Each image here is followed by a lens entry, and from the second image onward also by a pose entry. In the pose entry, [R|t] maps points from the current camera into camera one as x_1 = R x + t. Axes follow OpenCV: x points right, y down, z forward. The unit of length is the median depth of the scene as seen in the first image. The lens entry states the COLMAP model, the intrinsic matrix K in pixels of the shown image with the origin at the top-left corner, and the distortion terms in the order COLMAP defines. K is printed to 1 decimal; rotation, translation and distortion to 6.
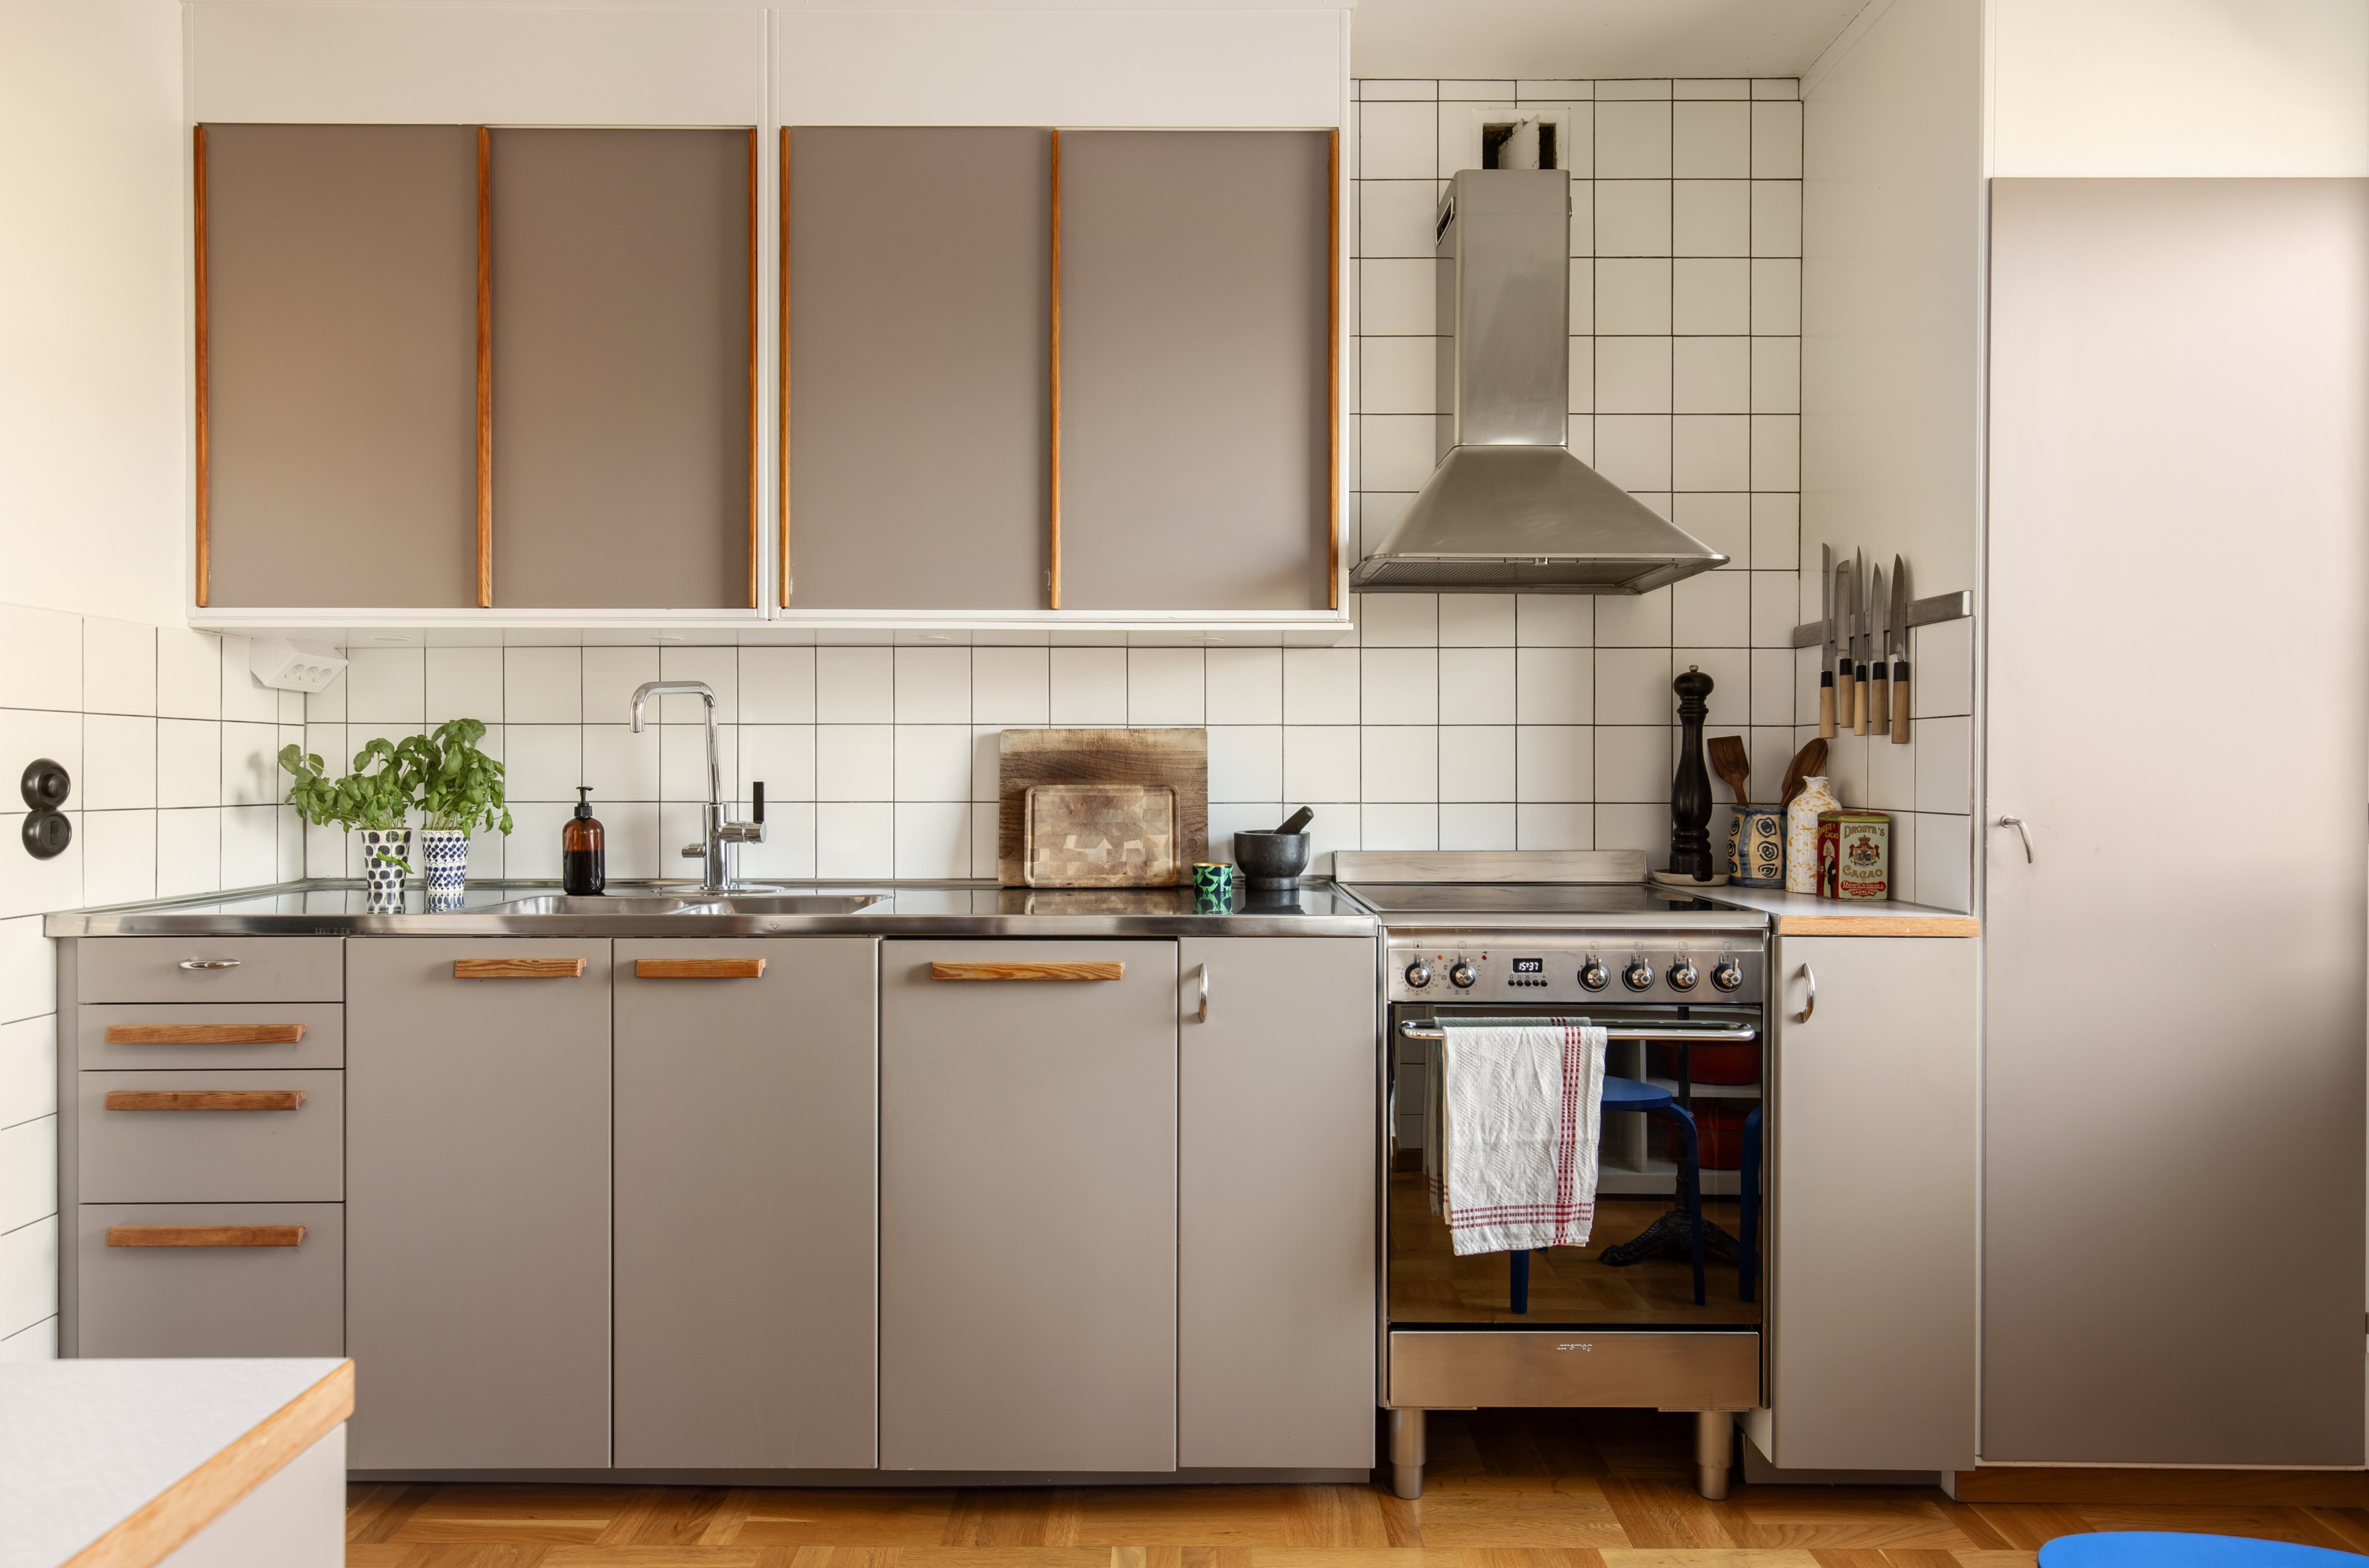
lens RADIAL K [[1349.1, 0, 1173.1], [0, 1349.1, 777.4], [0, 0, 1]] dist [0.014466, -0.002716]
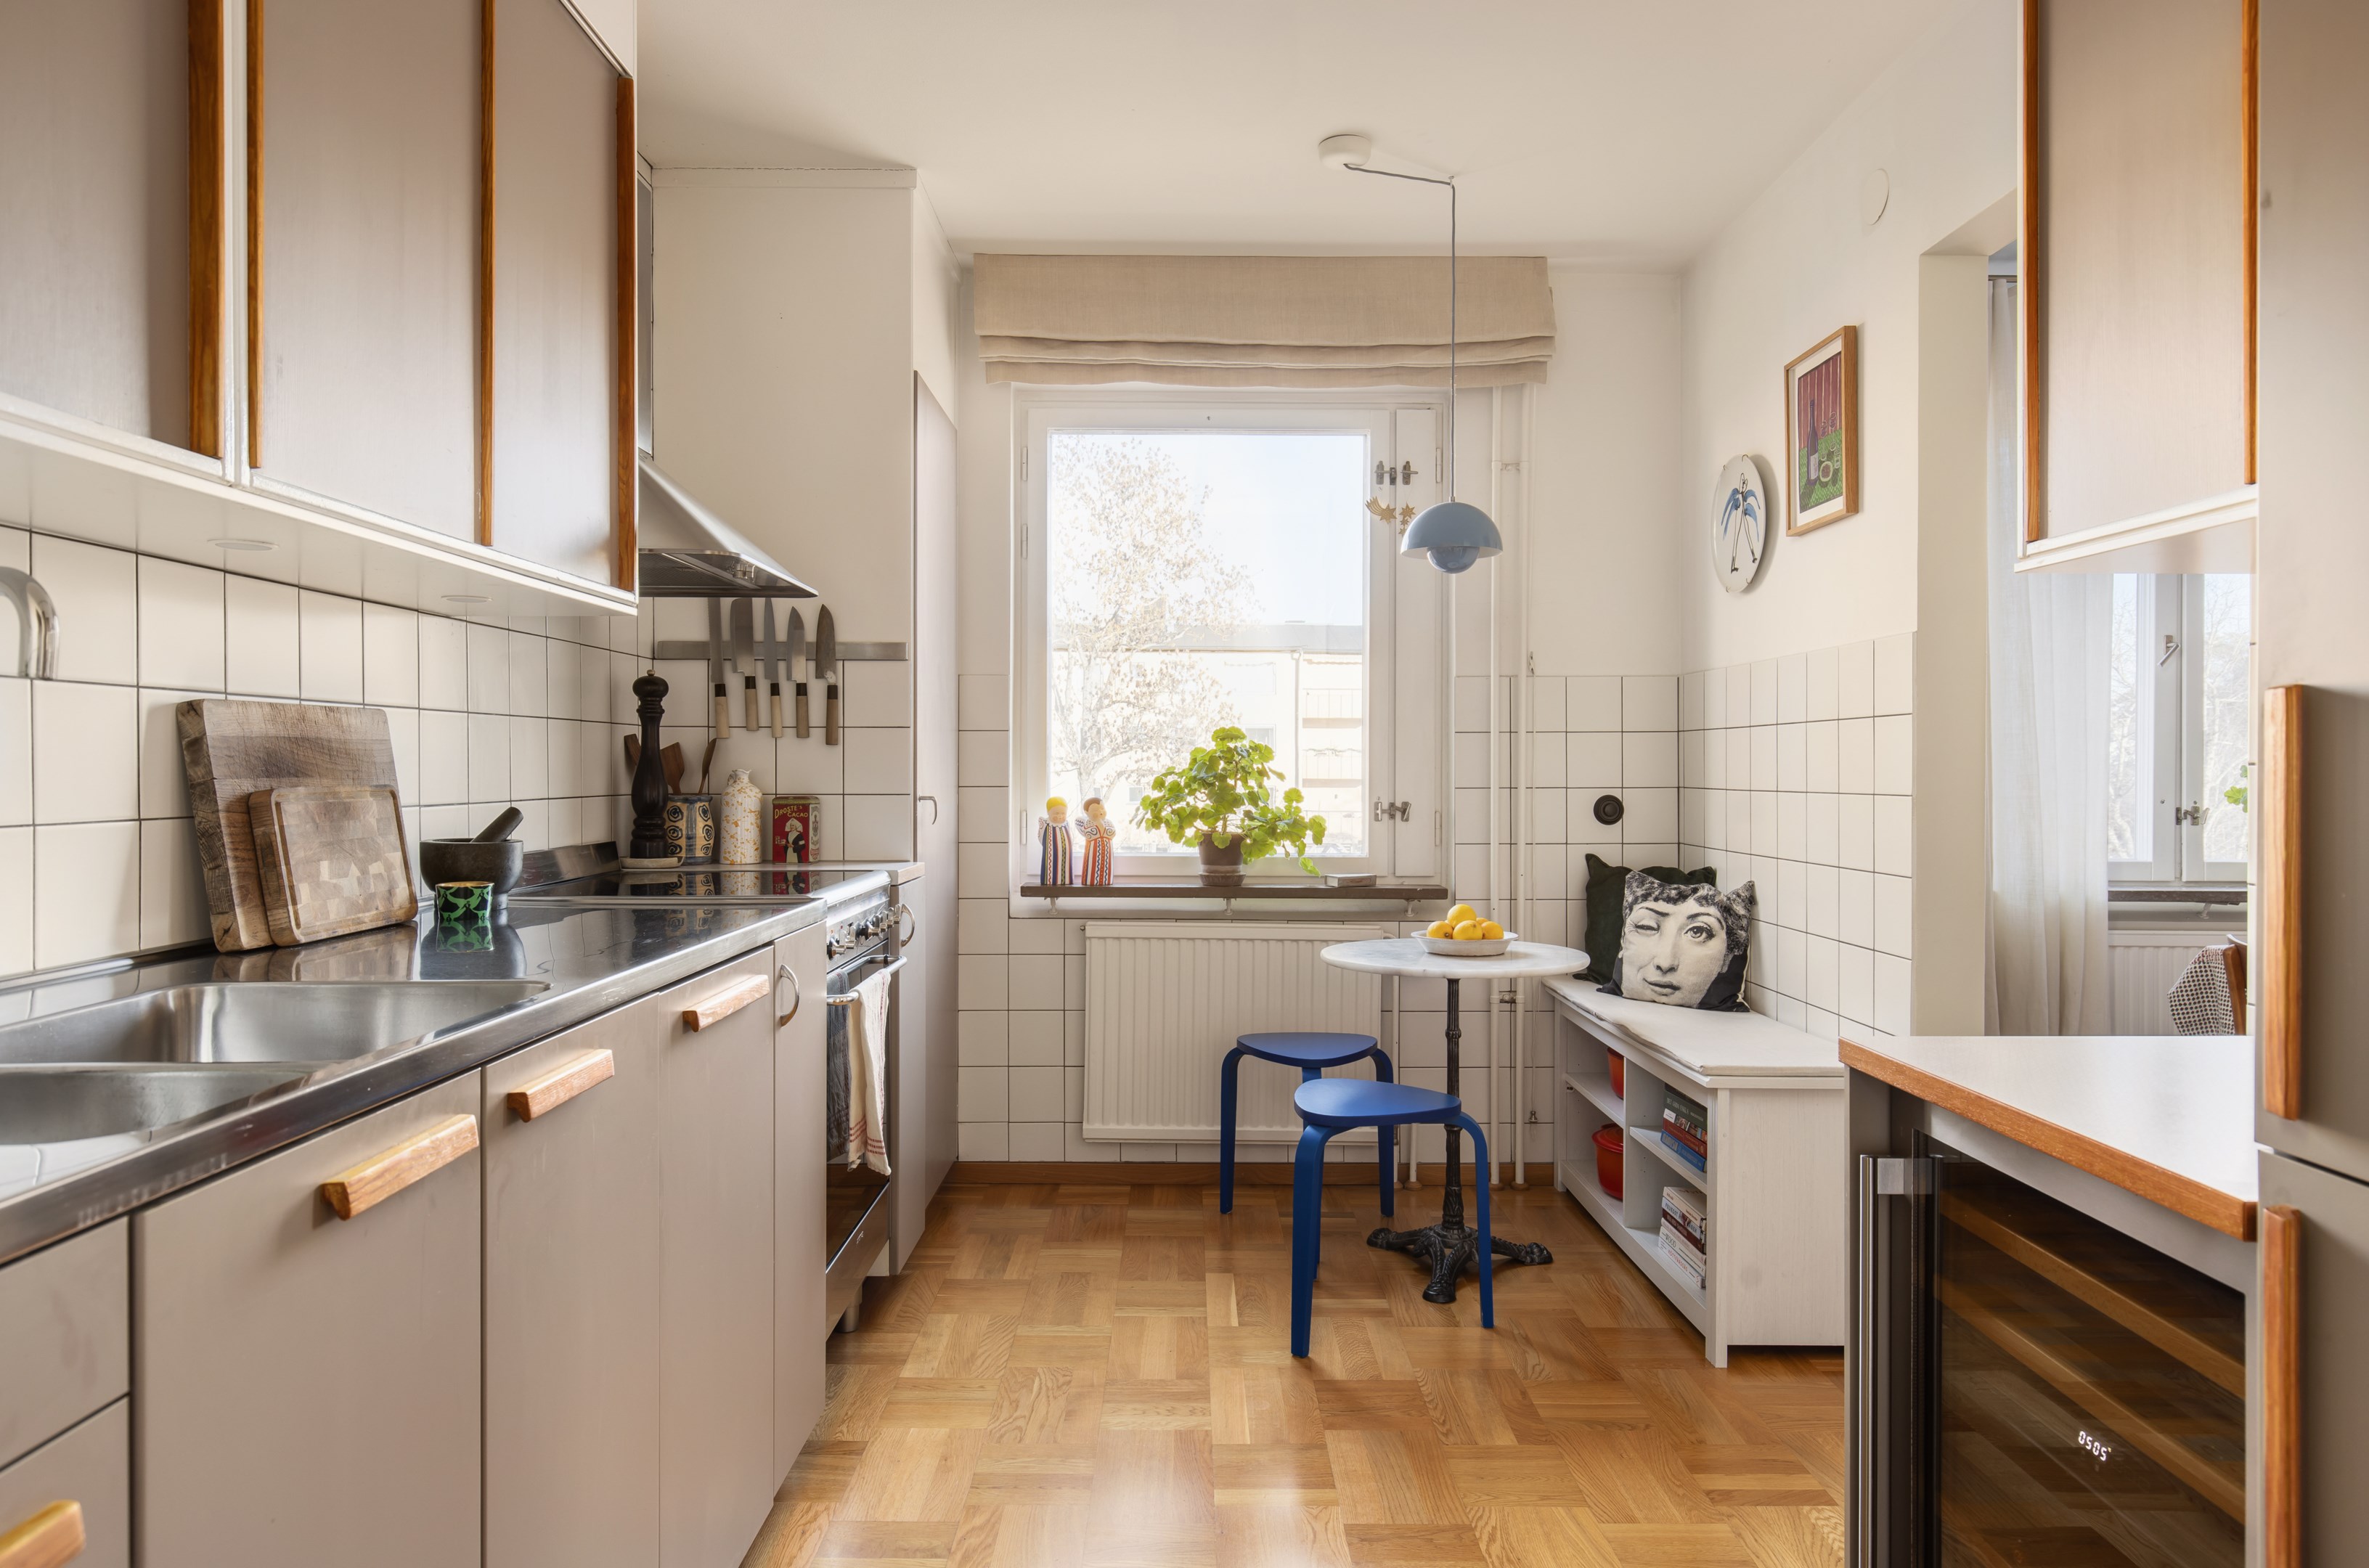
lens RADIAL K [[1476.7, 0, 1161.2], [0, 1476.7, 775.9], [0, 0, 1]] dist [0.019234, 0.000773]
pose [[-0.001134, -0.007986, 0.999967, -0.860511], [0.007445, 0.999940, 0.007995, -0.002807], [-0.999972, 0.007454, -0.001075, 0.606512]]
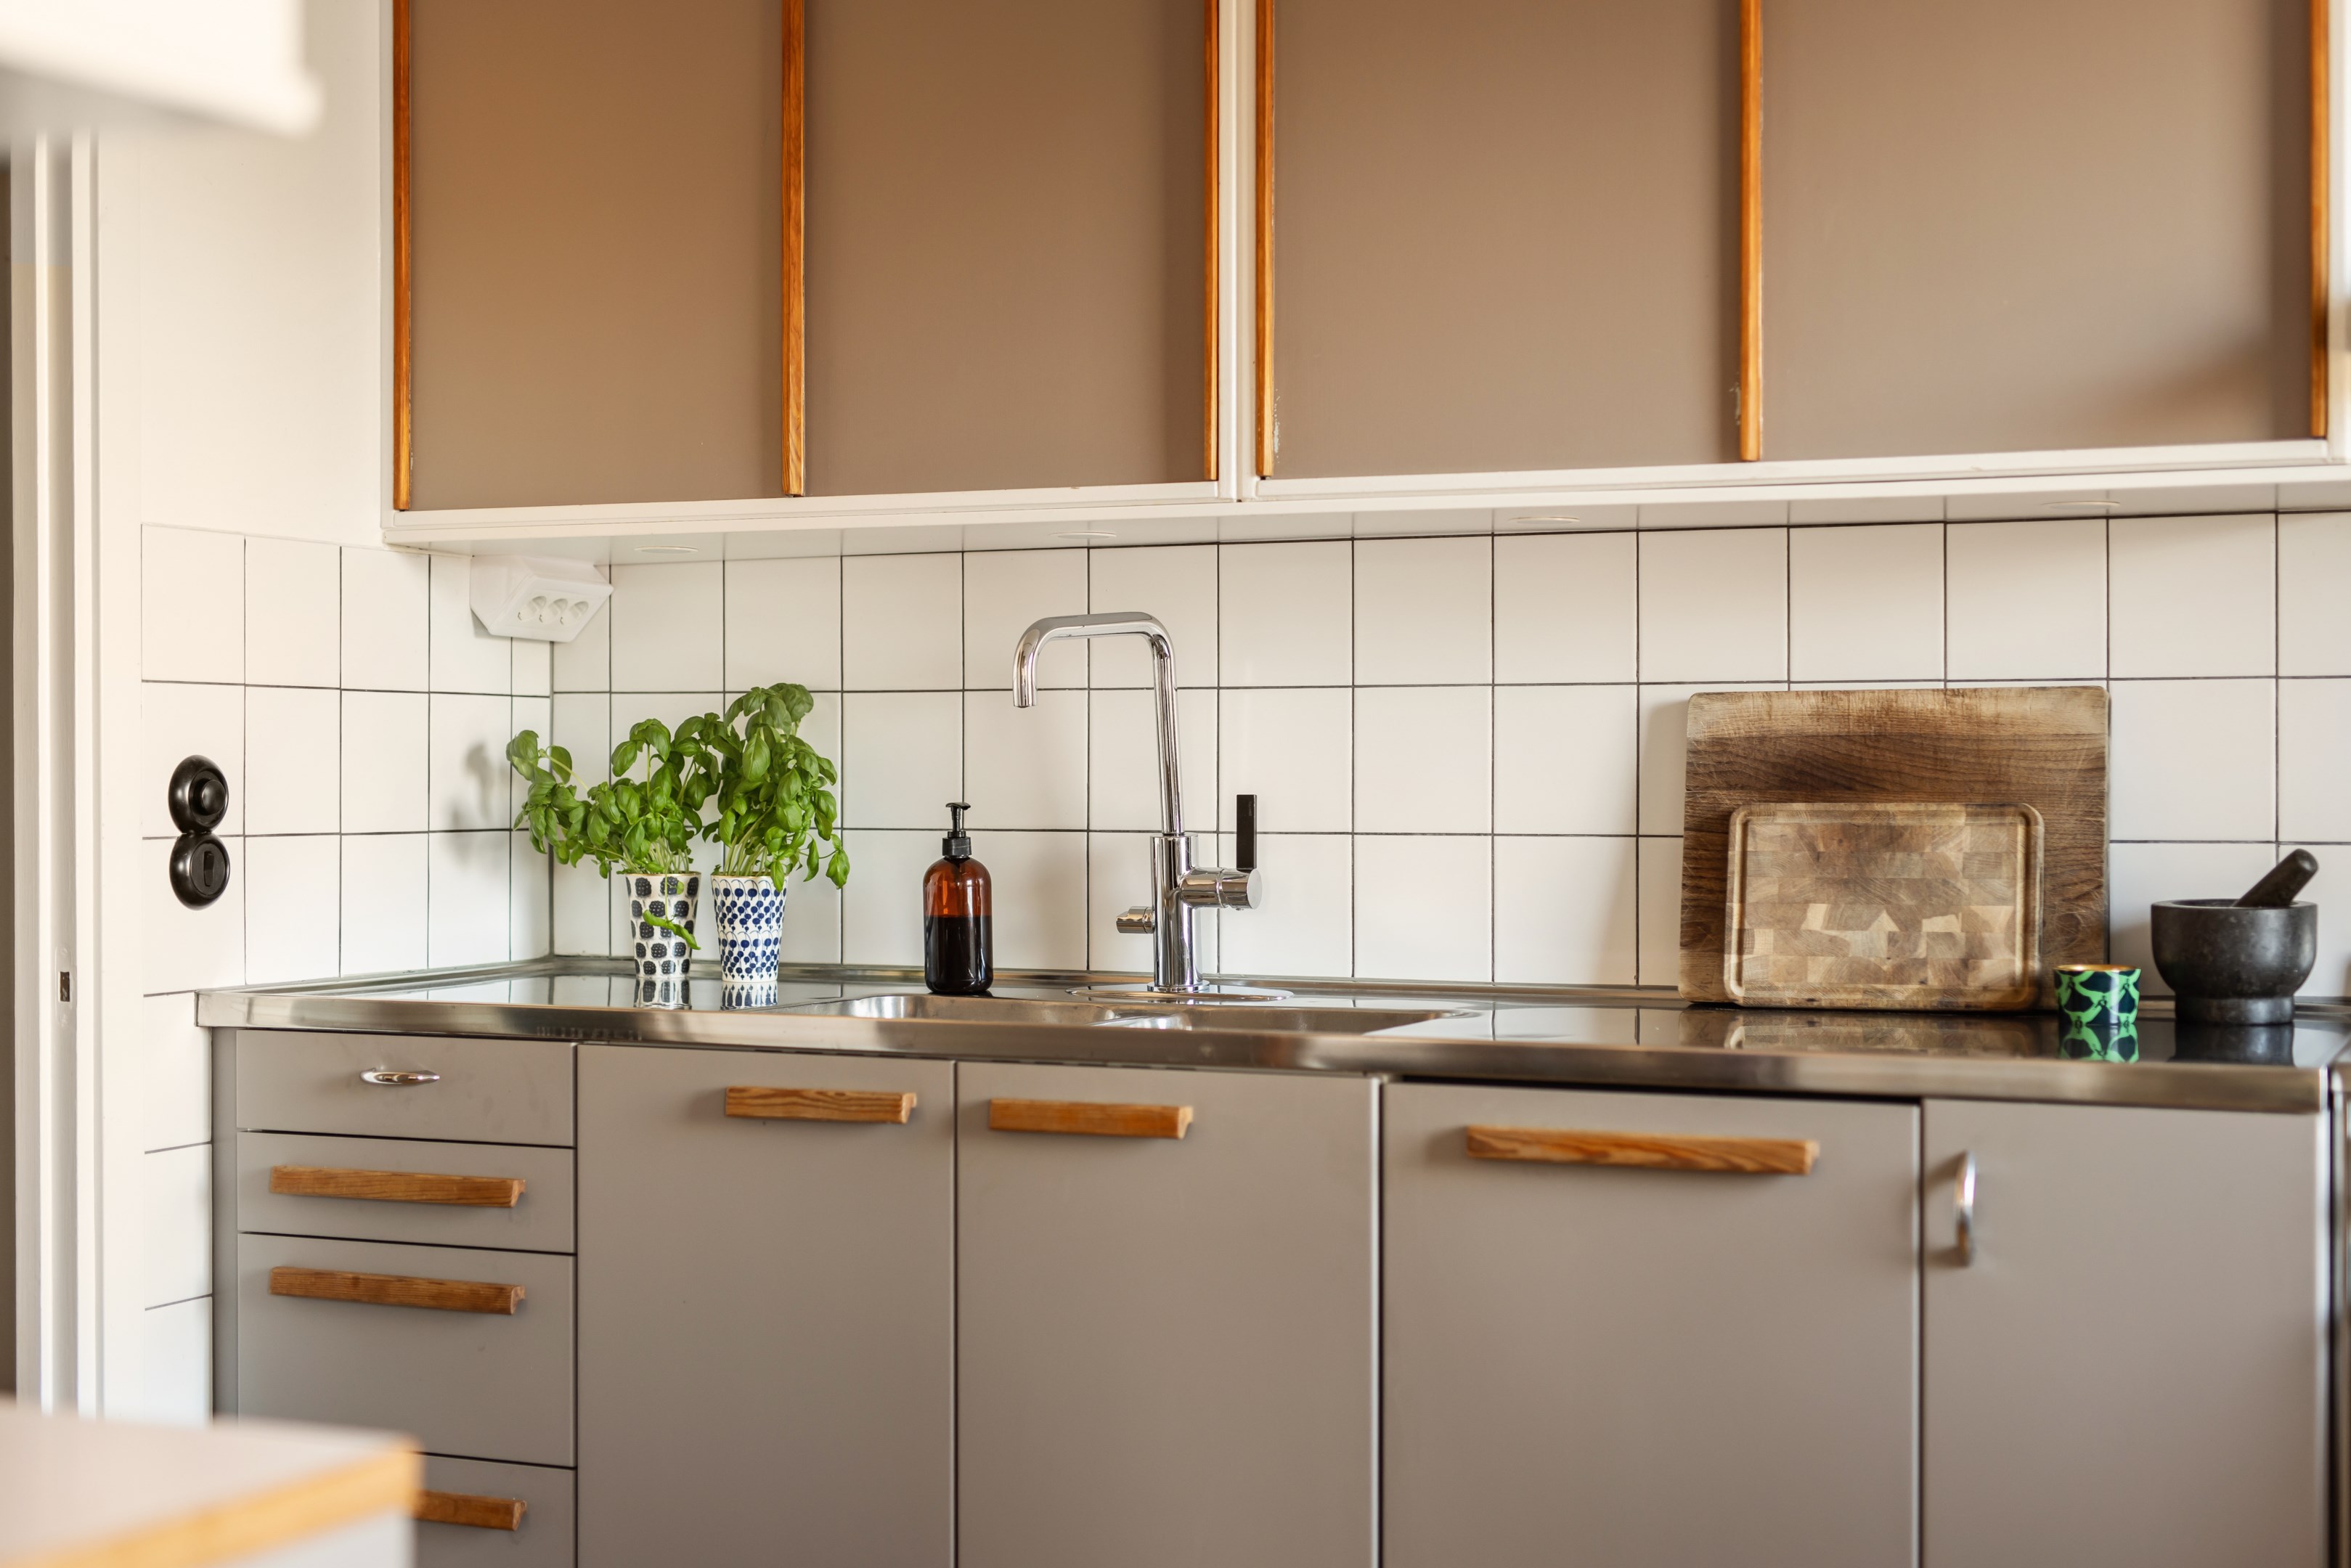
lens RADIAL K [[3345.8, 0, 1178.0], [0, 3345.8, 786.2], [0, 0, 1]] dist [0.024640, 0.000000]
pose [[0.911853, 0.002182, -0.410511, 0.228768], [-0.001654, 0.999997, 0.001642, -0.002418], [0.410513, -0.000818, 0.911854, -0.242160]]
